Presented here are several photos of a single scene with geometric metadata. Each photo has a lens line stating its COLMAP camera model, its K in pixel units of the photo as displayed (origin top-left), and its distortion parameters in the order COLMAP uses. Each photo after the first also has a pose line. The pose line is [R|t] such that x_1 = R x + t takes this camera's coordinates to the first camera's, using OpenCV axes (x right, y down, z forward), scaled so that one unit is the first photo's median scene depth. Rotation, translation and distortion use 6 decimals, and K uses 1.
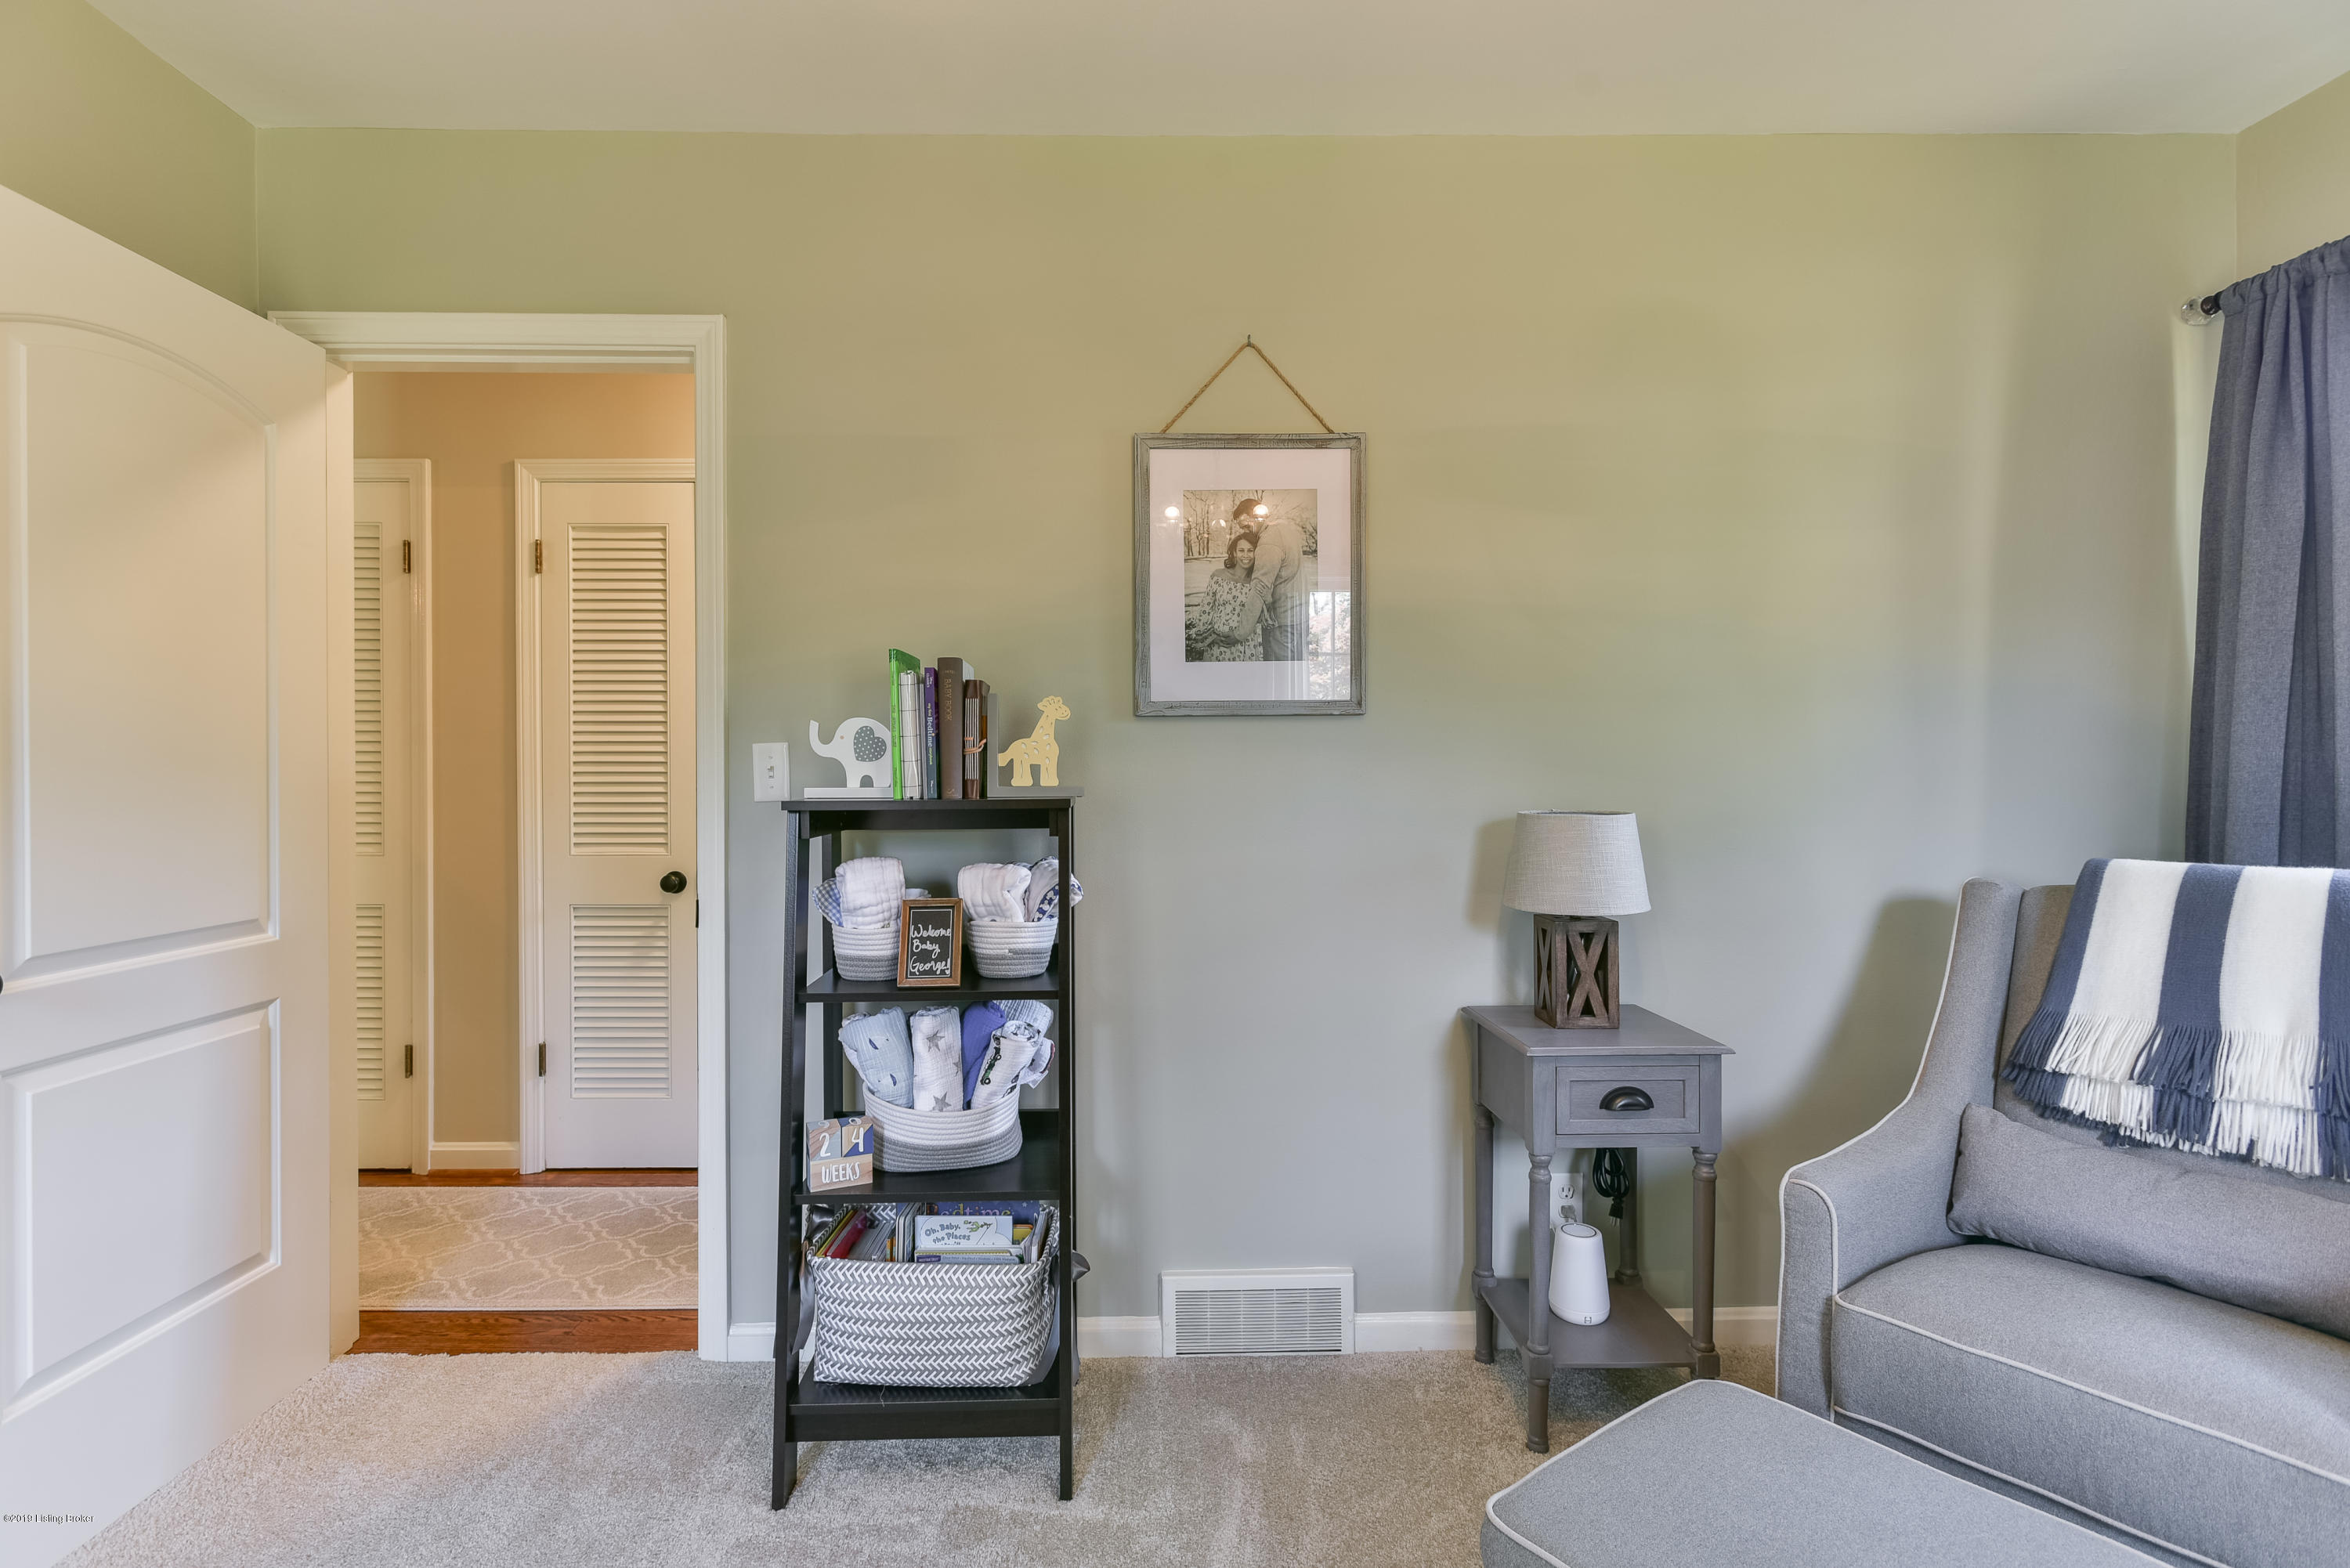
lens RADIAL K [[1115.1, 0, 1165.2], [0, 1115.1, 782.4], [0, 0, 1]] dist [0.005323, 0.002081]
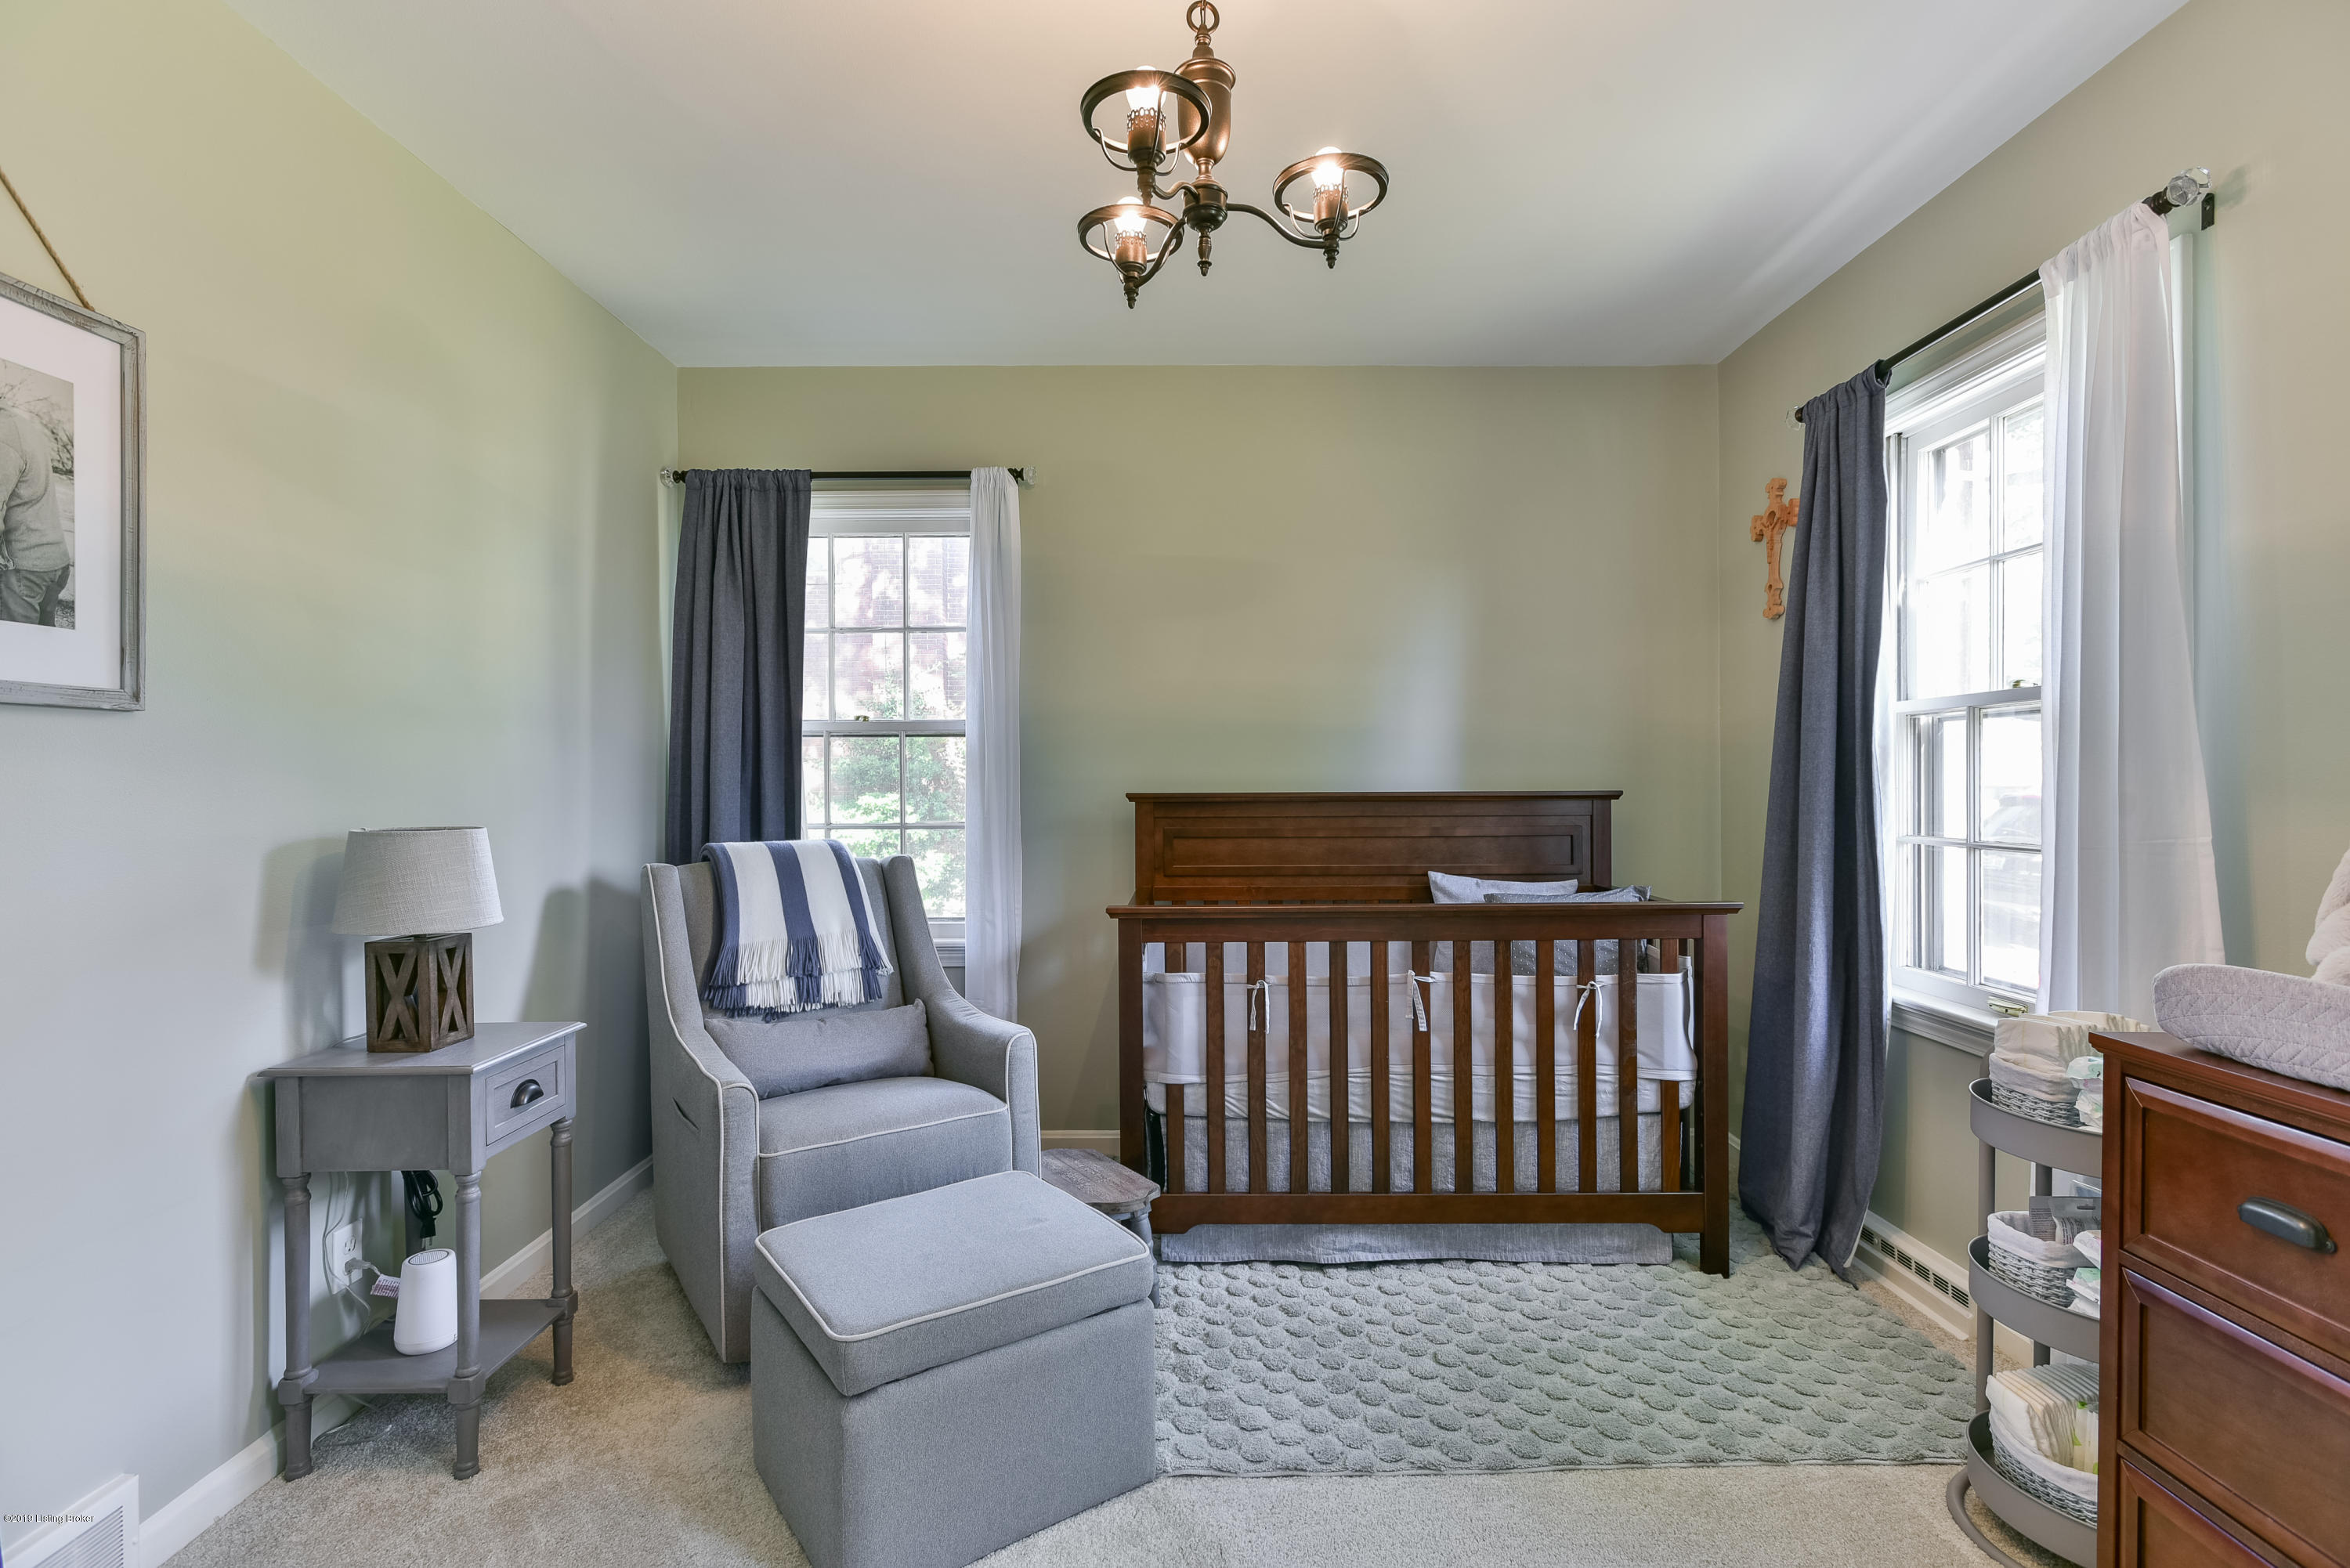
lens RADIAL K [[1115.1, 0, 1170.6], [0, 1115.1, 788.2], [0, 0, 1]] dist [0.005323, 0.002081]
pose [[0.023574, -0.007025, 0.999697, -0.602813], [0.012457, 0.999900, 0.006733, -0.007038], [-0.999644, 0.012295, 0.023659, 0.331761]]
